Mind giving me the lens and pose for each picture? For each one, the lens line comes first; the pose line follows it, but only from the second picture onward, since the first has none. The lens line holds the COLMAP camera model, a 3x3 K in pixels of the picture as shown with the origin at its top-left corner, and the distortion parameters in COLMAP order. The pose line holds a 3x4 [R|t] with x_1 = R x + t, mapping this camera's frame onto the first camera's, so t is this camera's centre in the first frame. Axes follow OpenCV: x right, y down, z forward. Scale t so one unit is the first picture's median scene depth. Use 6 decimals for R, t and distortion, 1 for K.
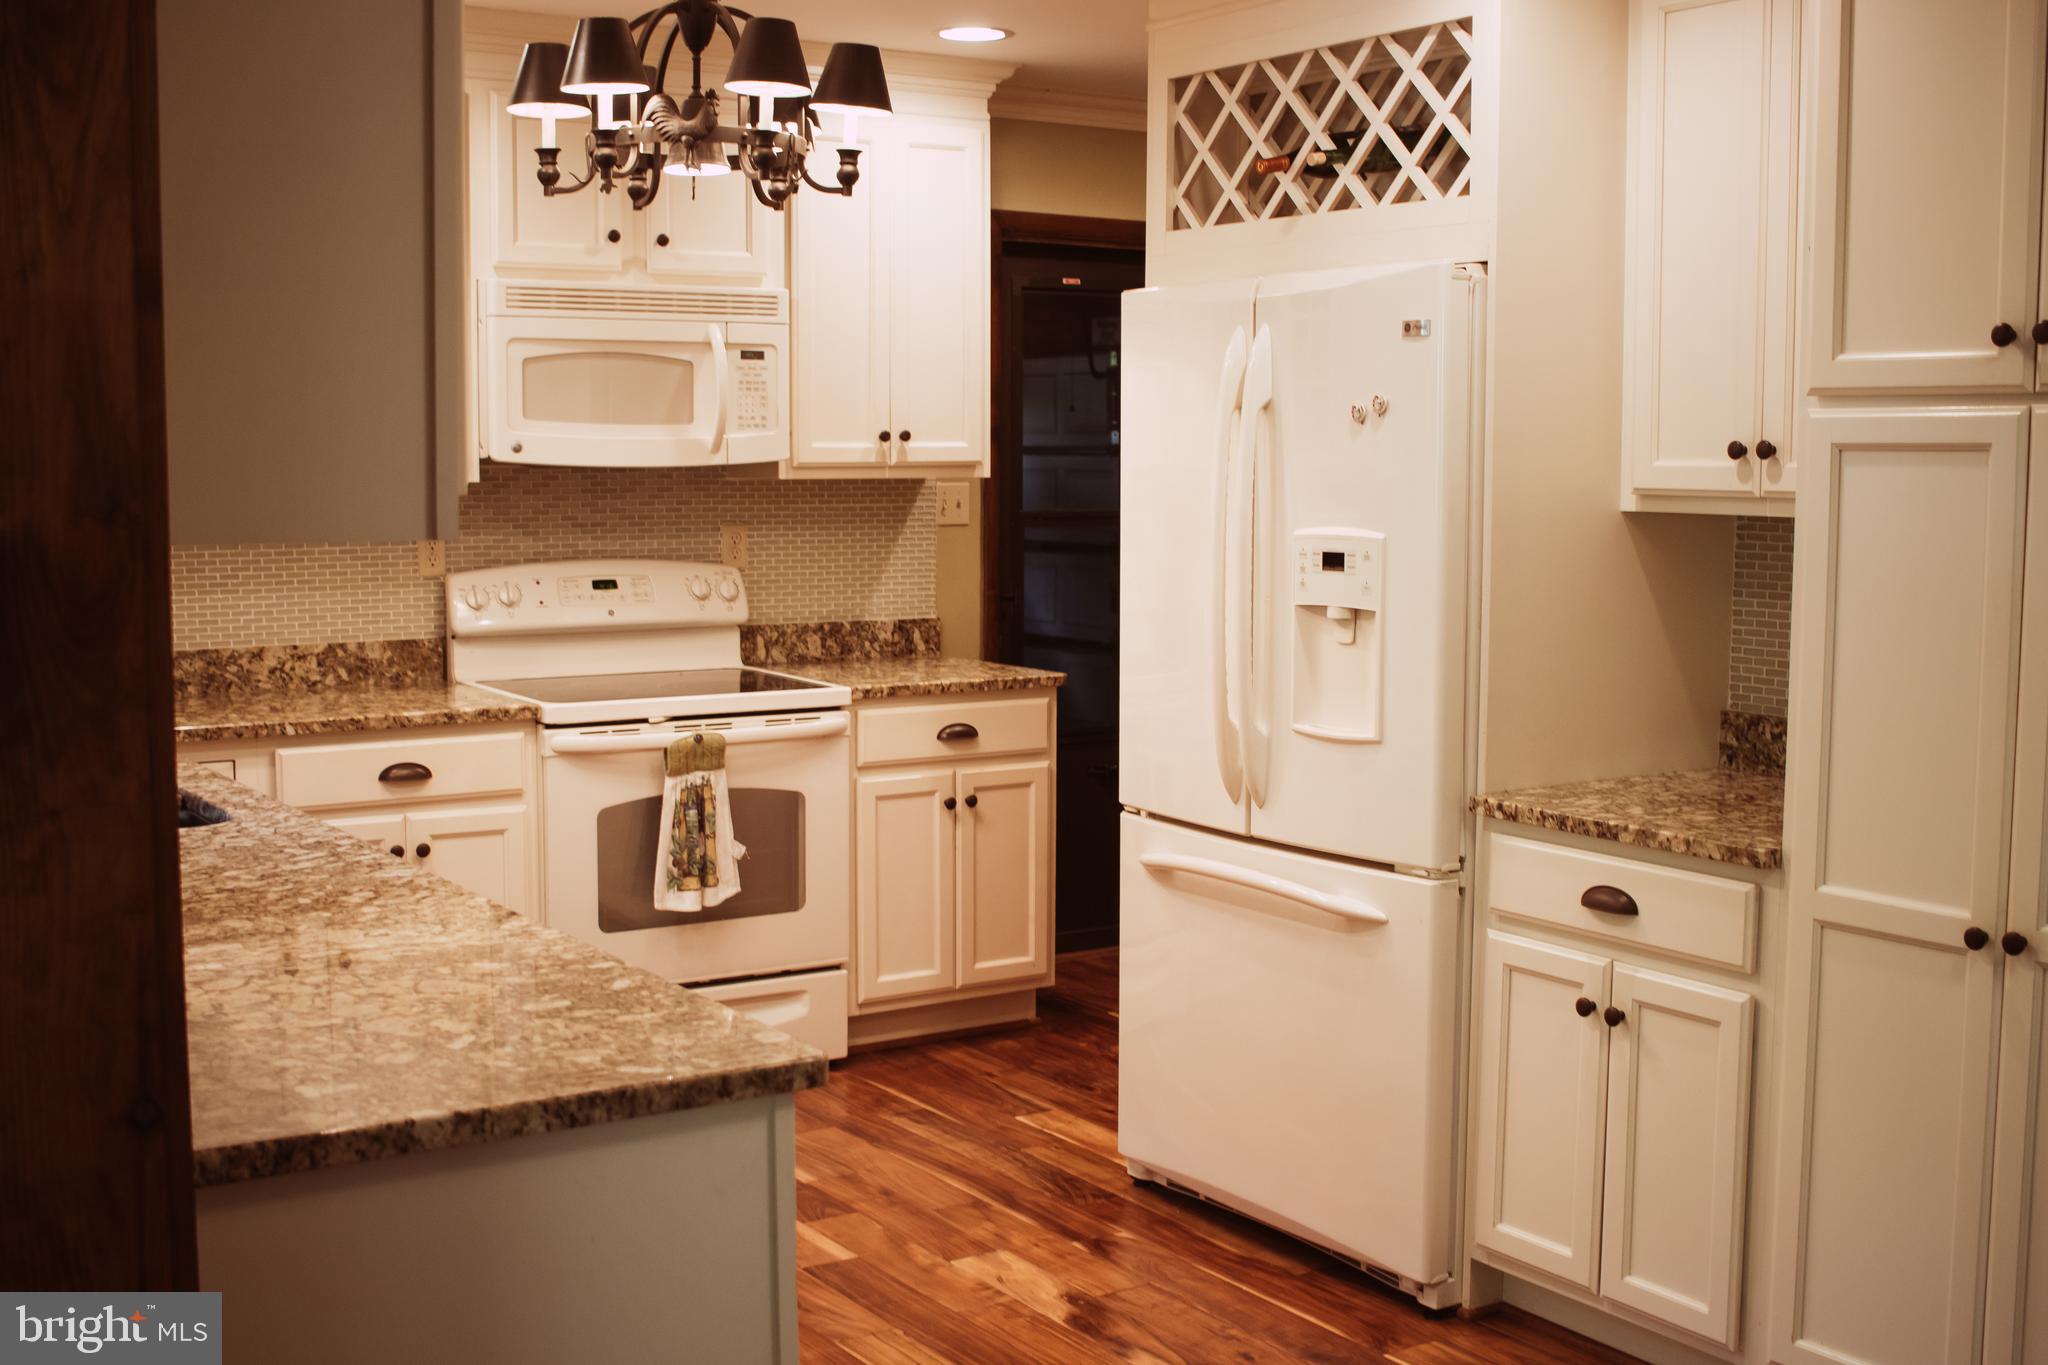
lens RADIAL K [[2370.2, 0, 1024.0], [0, 2370.2, 682.5], [0, 0, 1]] dist [-0.114725, 0.045310]
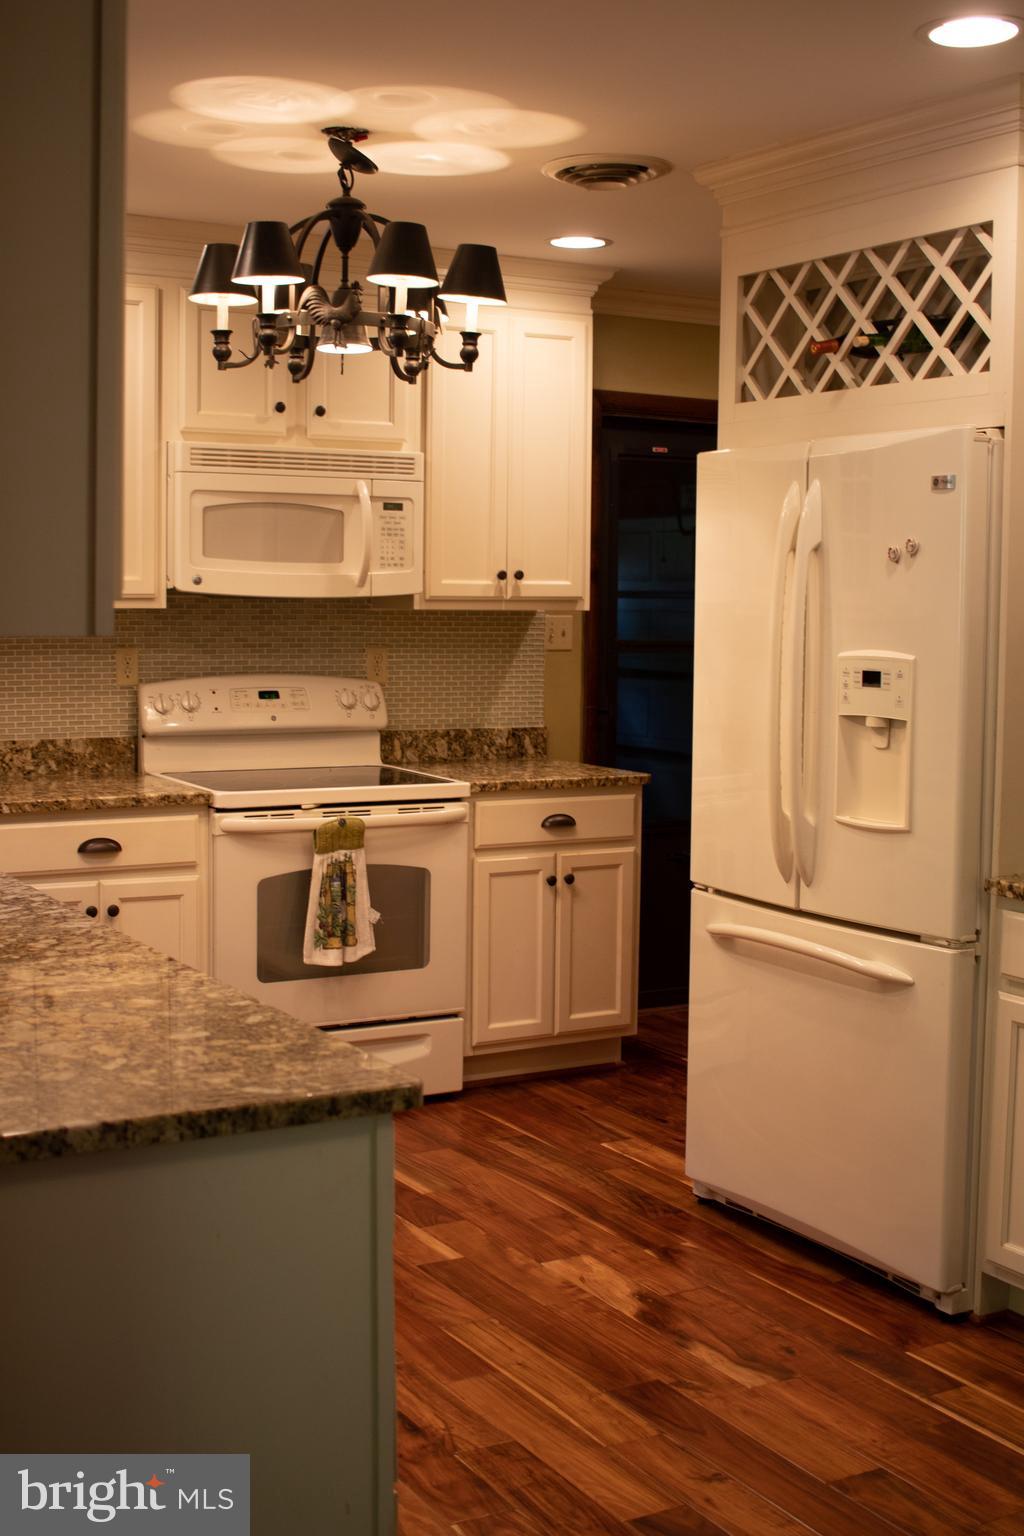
lens RADIAL K [[1943.4, 0, 516.8], [0, 1943.4, 741.1], [0, 0, 1]] dist [-0.115726, 0.064961]
pose [[0.998307, 0.013502, -0.056580, 0.006551], [-0.014878, 0.999602, -0.023977, 0.004574], [0.056234, 0.024778, 0.998110, 0.016287]]
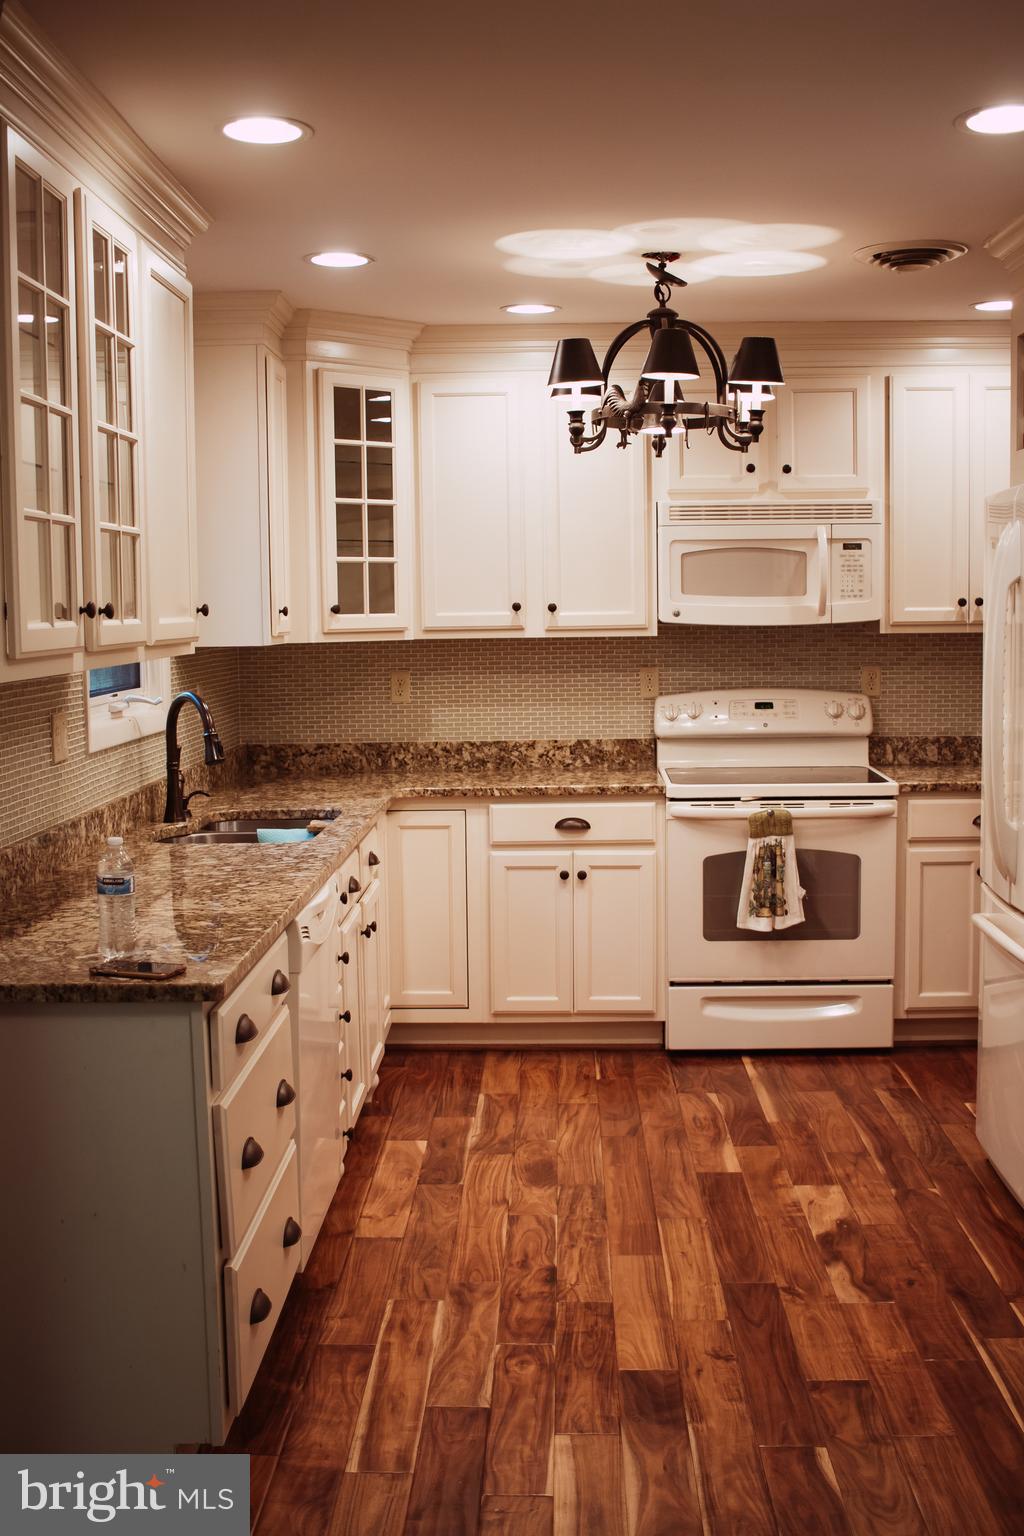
lens RADIAL K [[1731.4, 0, 512.0], [0, 1731.4, 768.0], [0, 0, 1]] dist [-0.124112, 0.110718]
pose [[0.820490, 0.039973, -0.570262, 0.334678], [-0.041024, 0.999098, 0.011006, -0.009078], [0.570187, 0.014364, 0.821389, 0.037545]]
